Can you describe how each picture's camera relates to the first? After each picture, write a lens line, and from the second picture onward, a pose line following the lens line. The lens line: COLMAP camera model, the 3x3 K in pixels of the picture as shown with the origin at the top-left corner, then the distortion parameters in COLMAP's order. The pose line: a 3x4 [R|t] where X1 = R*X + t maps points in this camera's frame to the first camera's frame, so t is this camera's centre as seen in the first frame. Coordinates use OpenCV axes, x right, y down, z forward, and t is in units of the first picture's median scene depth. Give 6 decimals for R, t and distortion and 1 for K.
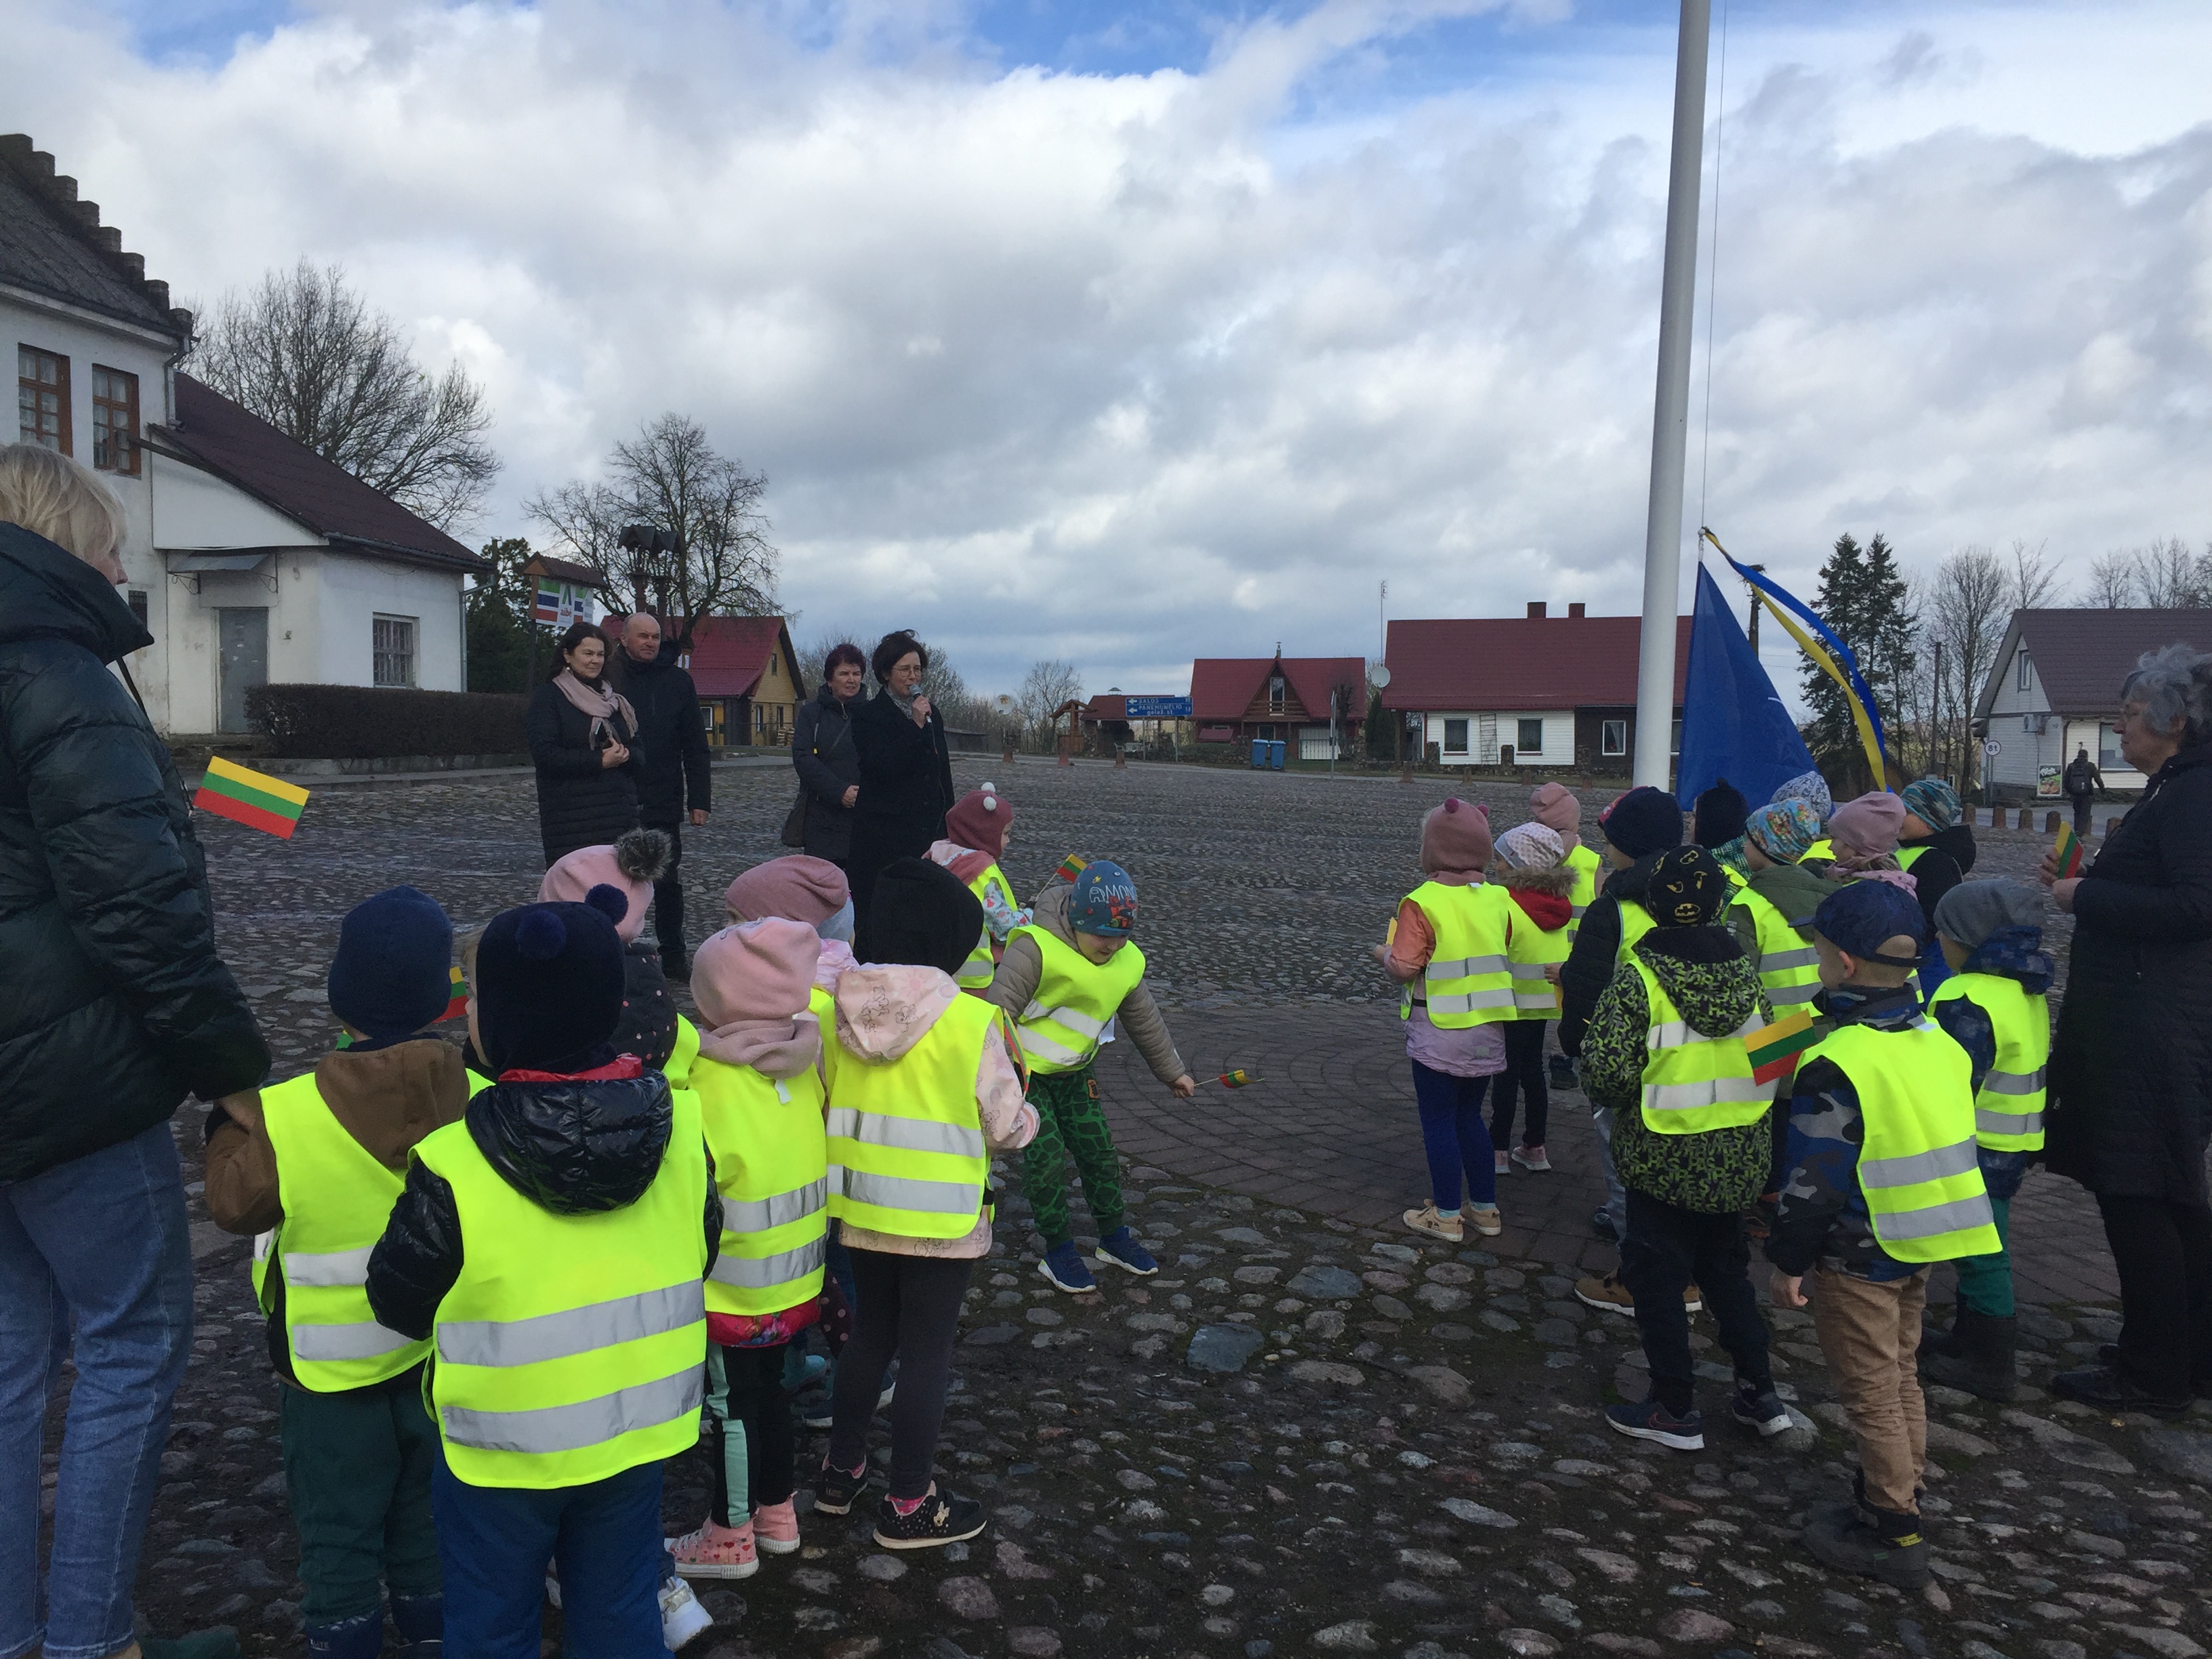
lens RADIAL K [[1872.9, 0, 1082.7], [0, 1872.9, 827.4], [0, 0, 1]] dist [0.084875, -0.112778]
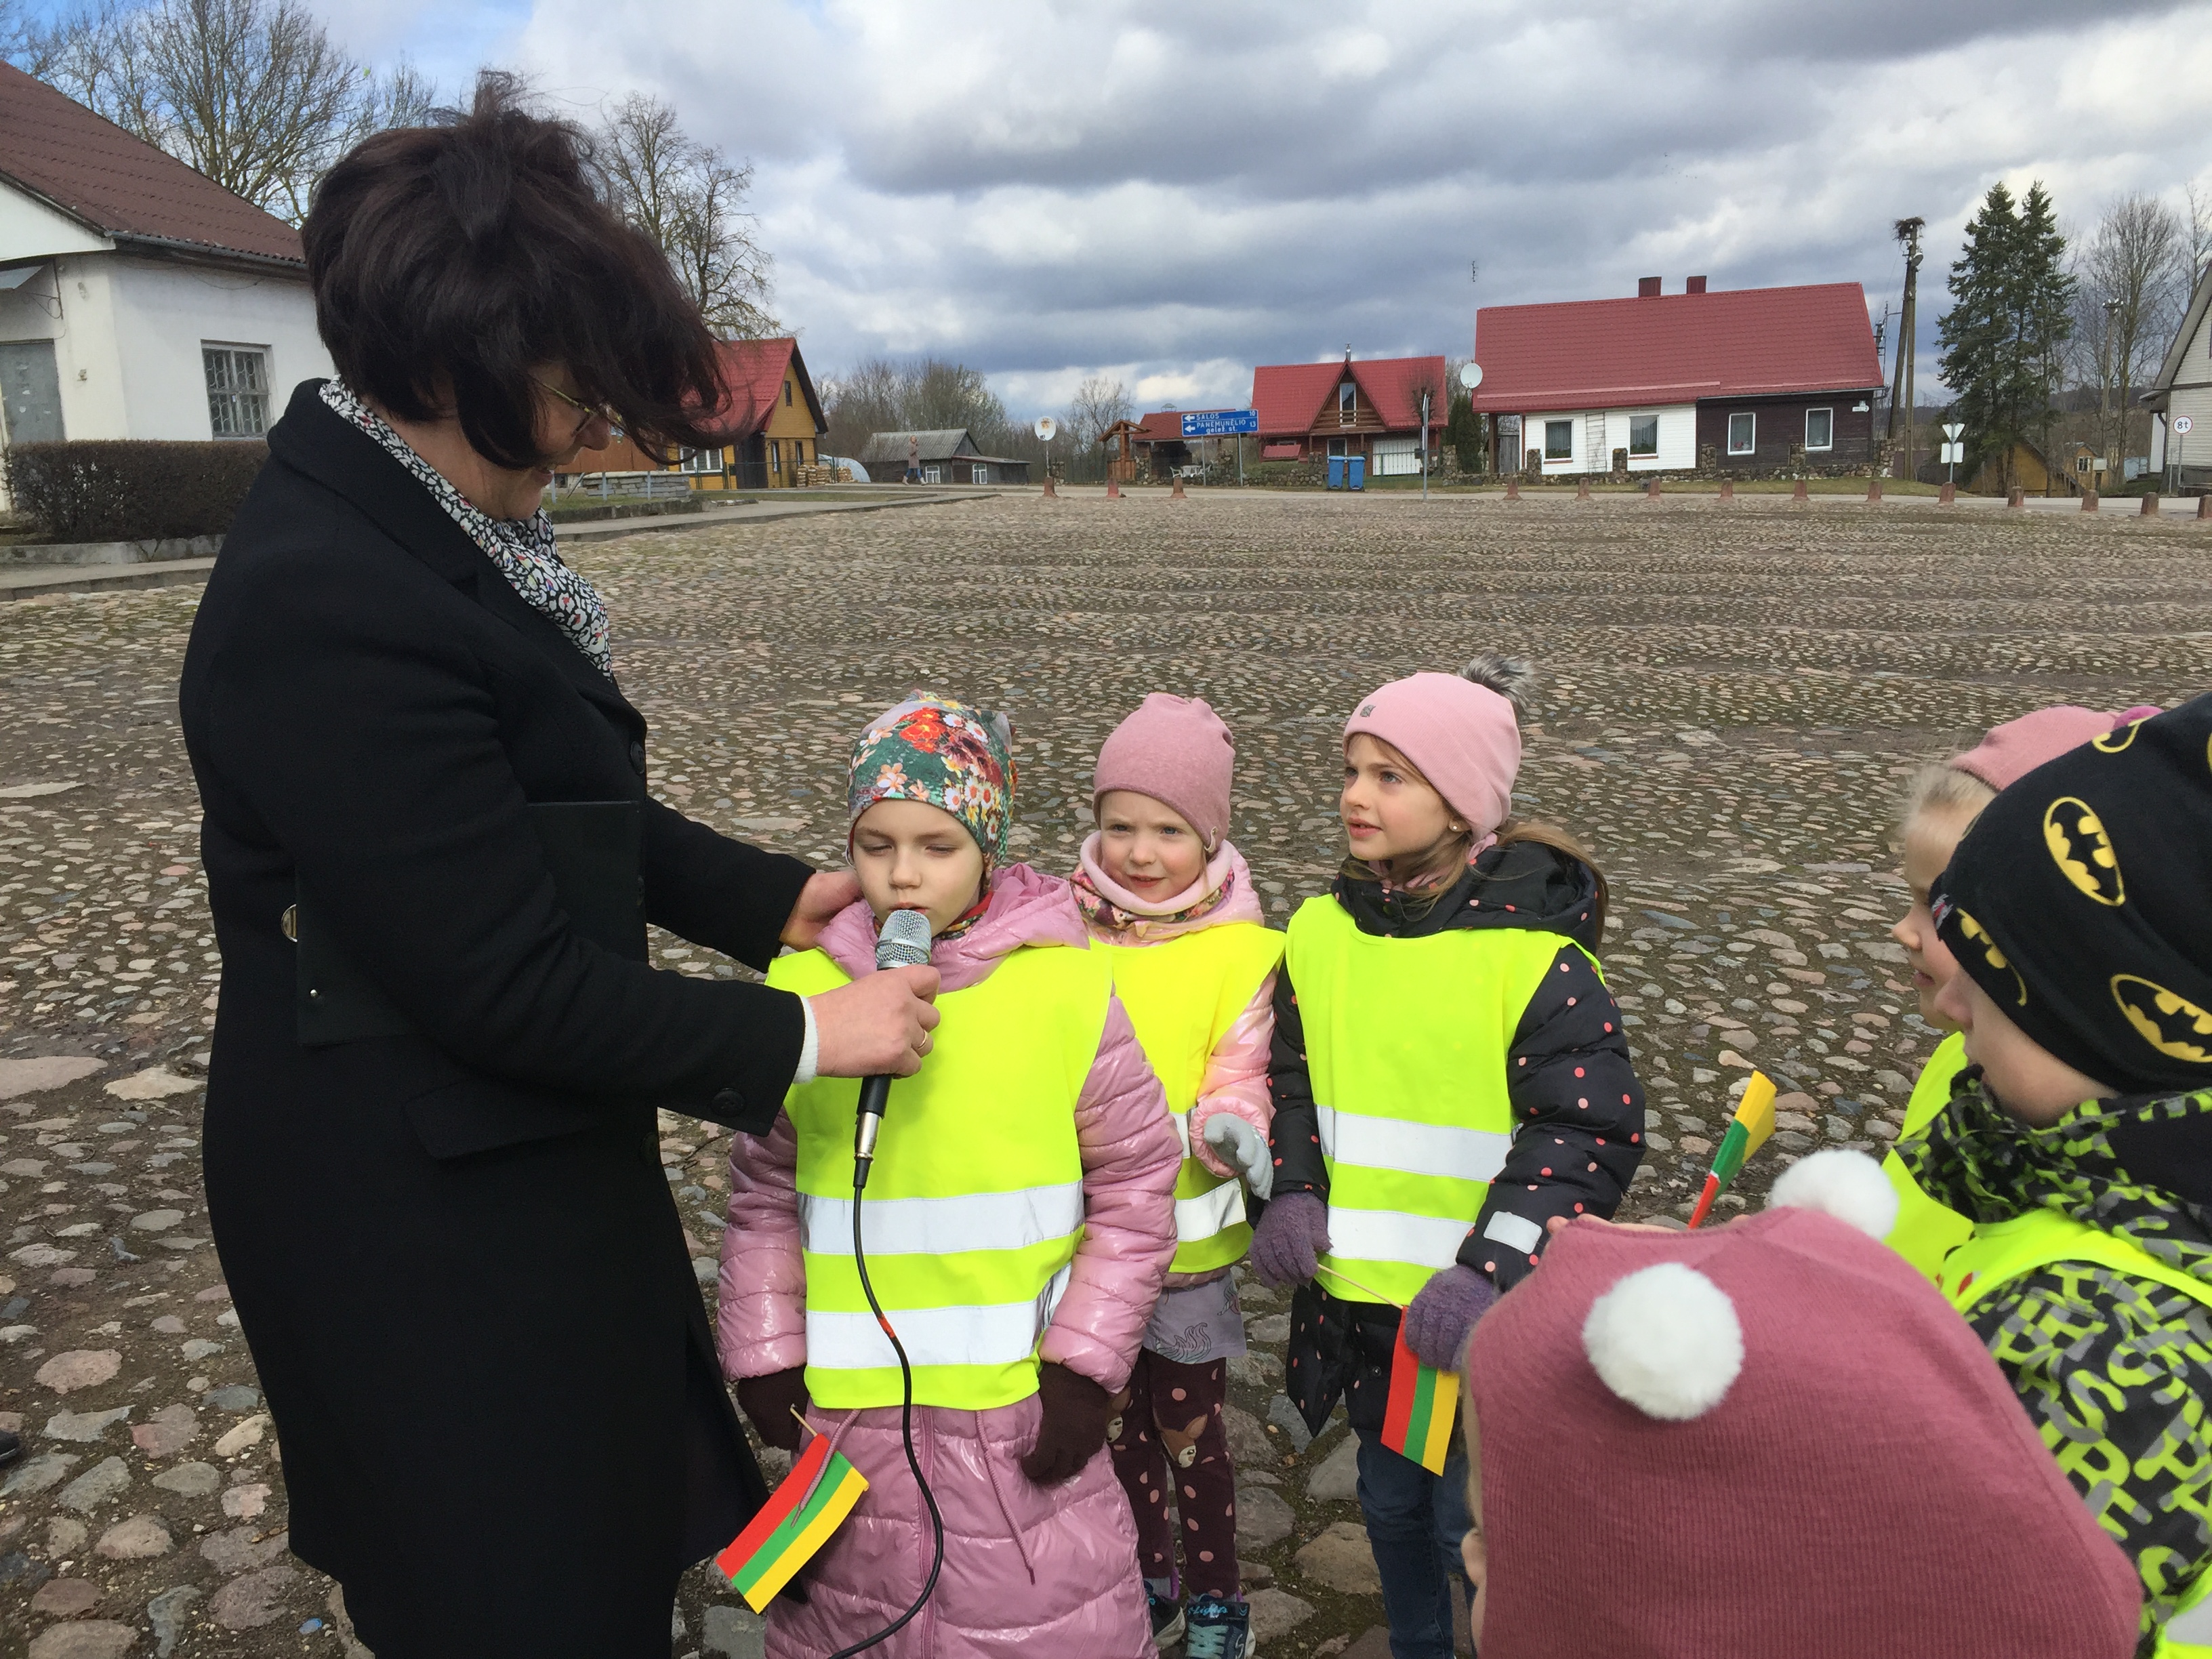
lens RADIAL K [[1873.9, 0, 1083.6], [0, 1873.9, 841.0], [0, 0, 1]] dist [0.075811, -0.094181]
pose [[0.998676, -0.037569, -0.035142, 0.000598], [0.042455, 0.987679, 0.150622, -0.007301], [0.029051, -0.151914, 0.987967, 0.112664]]
